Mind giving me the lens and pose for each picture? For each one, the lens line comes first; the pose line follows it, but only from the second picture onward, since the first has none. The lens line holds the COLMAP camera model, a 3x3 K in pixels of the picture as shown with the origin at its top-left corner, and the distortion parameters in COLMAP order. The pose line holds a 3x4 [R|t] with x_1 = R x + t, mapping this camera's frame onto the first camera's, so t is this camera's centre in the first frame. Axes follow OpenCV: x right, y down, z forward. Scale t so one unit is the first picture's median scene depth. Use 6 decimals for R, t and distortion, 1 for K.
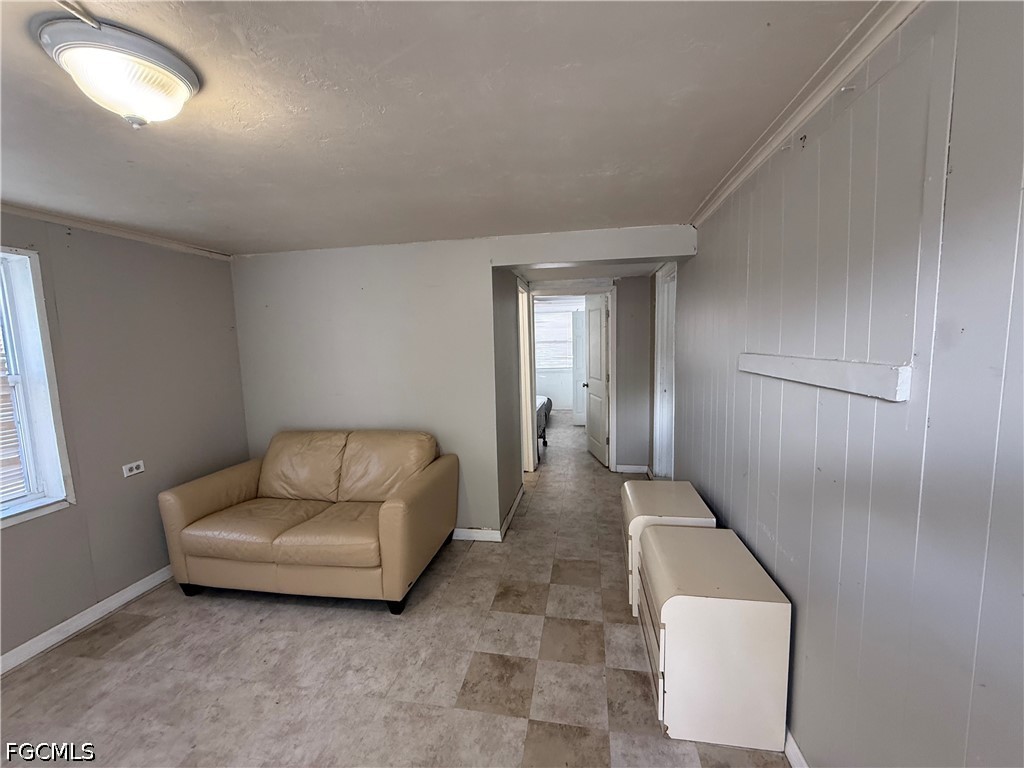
lens RADIAL K [[409.6, 0, 510.3], [0, 409.6, 382.8], [0, 0, 1]] dist [0.001002, 0.000061]
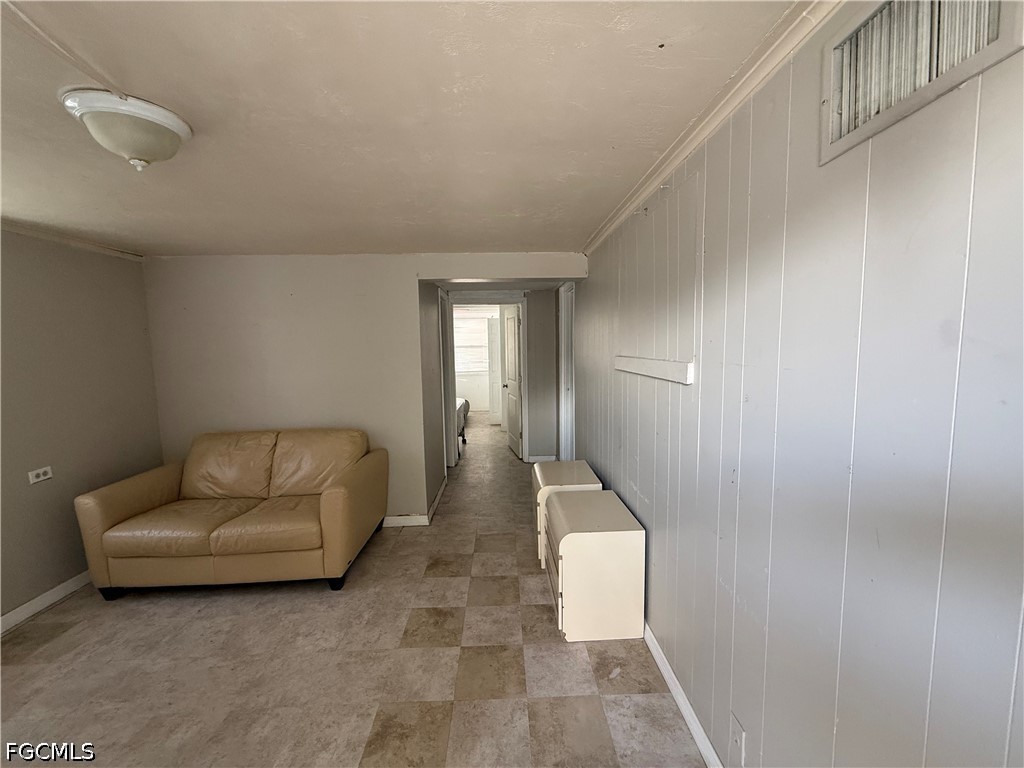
lens RADIAL K [[409.6, 0, 511.8], [0, 409.6, 381.0], [0, 0, 1]] dist [0.001002, 0.000061]
pose [[0.977943, -0.009497, 0.208655, -0.037883], [0.012853, 0.999809, -0.014735, 0.018804], [-0.208476, 0.017091, 0.977878, -0.183434]]
